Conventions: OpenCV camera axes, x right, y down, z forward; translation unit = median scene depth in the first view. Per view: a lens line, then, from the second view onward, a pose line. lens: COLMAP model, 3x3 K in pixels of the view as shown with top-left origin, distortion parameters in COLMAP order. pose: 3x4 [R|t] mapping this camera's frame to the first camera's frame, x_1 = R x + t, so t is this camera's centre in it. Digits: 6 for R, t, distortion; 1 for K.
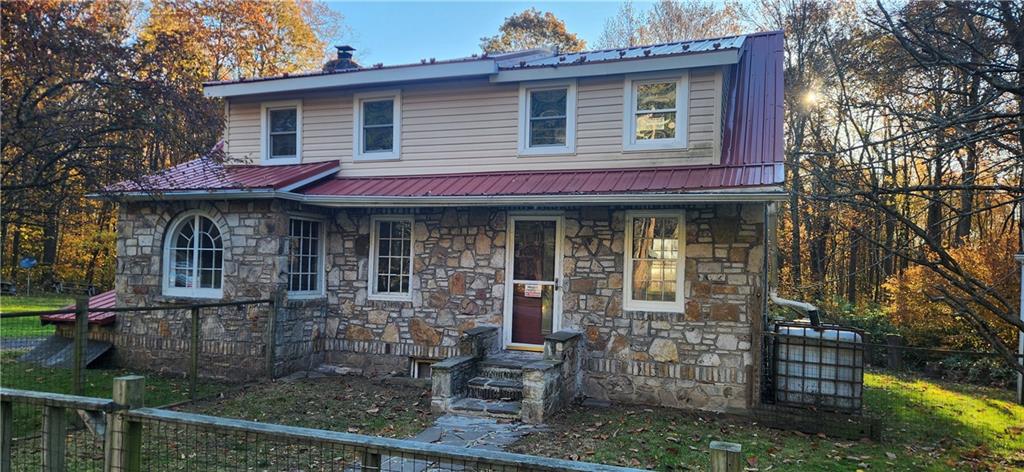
lens RADIAL K [[685.1, 0, 502.4], [0, 685.1, 256.8], [0, 0, 1]] dist [0.106609, -0.102616]
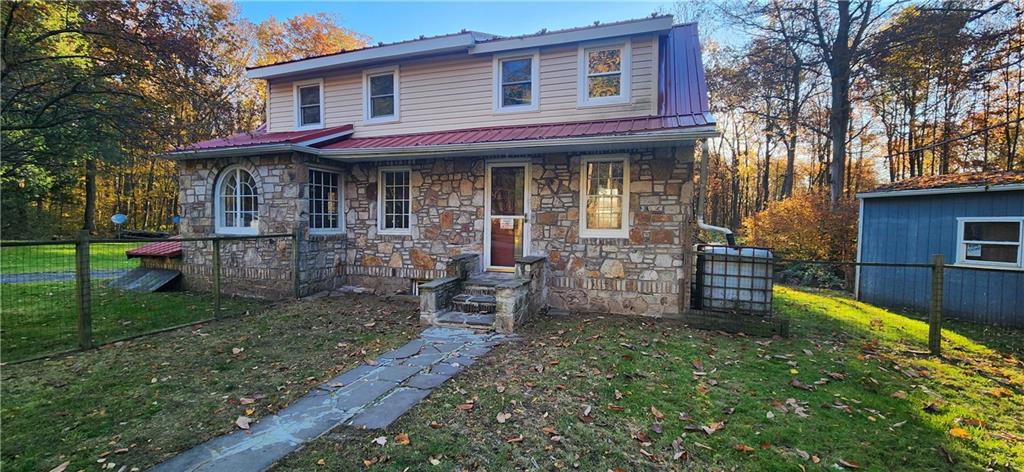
lens RADIAL K [[424.2, 0, 512.0], [0, 424.2, 236.0], [0, 0, 1]] dist [-0.000333, 0.000033]
pose [[0.999330, -0.018595, 0.031513, 0.029221], [0.016998, 0.998595, 0.050195, 0.032927], [-0.032402, -0.049625, 0.998242, 0.231672]]
